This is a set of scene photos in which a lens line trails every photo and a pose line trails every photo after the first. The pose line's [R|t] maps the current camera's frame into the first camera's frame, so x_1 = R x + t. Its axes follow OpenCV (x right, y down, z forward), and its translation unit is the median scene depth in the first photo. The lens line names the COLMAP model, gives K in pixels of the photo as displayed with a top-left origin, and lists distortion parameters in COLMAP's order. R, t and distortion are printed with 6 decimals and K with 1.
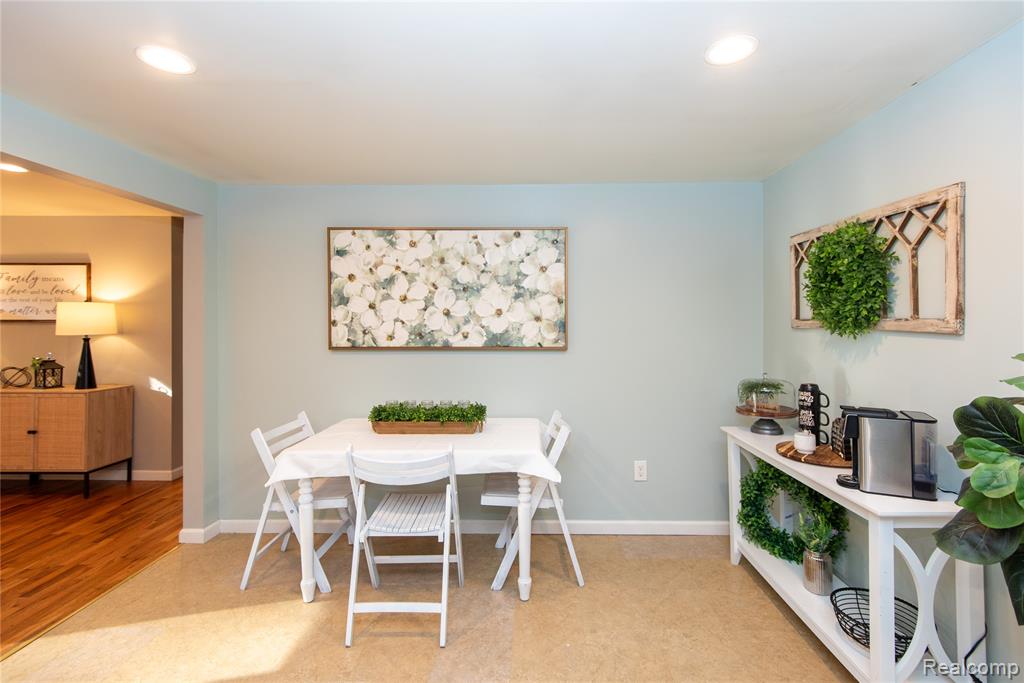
lens RADIAL K [[455.3, 0, 514.7], [0, 455.3, 323.6], [0, 0, 1]] dist [0.002011, 0.000439]
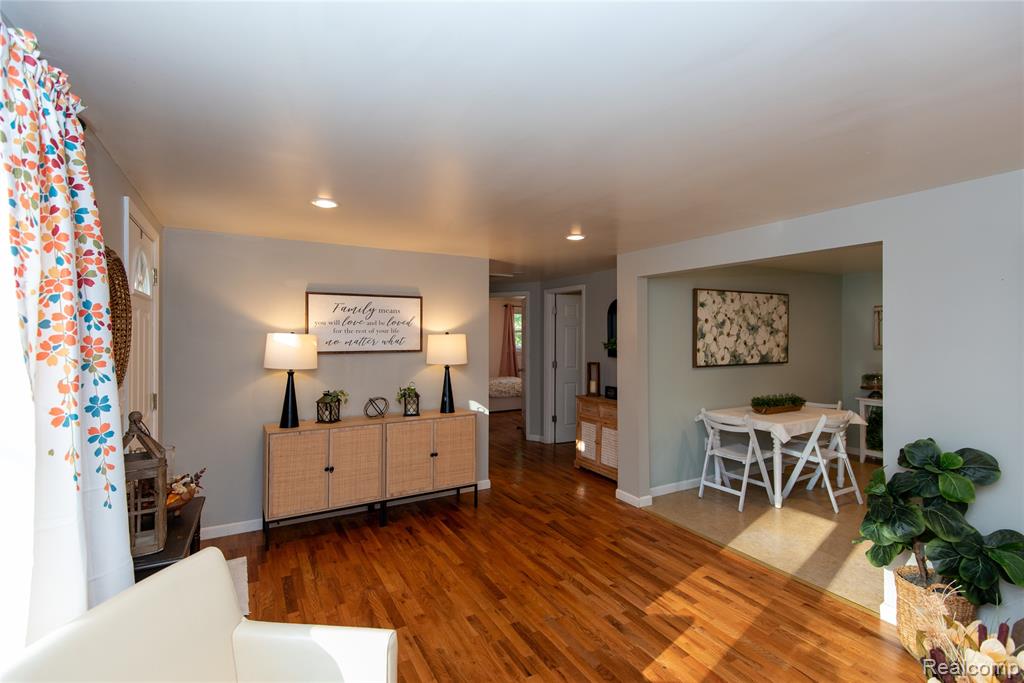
lens RADIAL K [[462.4, 0, 512.0], [0, 462.4, 341.5], [0, 0, 1]] dist [0.045502, 0.000127]
pose [[0.870255, -0.009144, 0.492517, -1.721247], [0.005593, 0.999947, 0.008682, -0.048240], [-0.492570, -0.004801, 0.870259, -0.060544]]
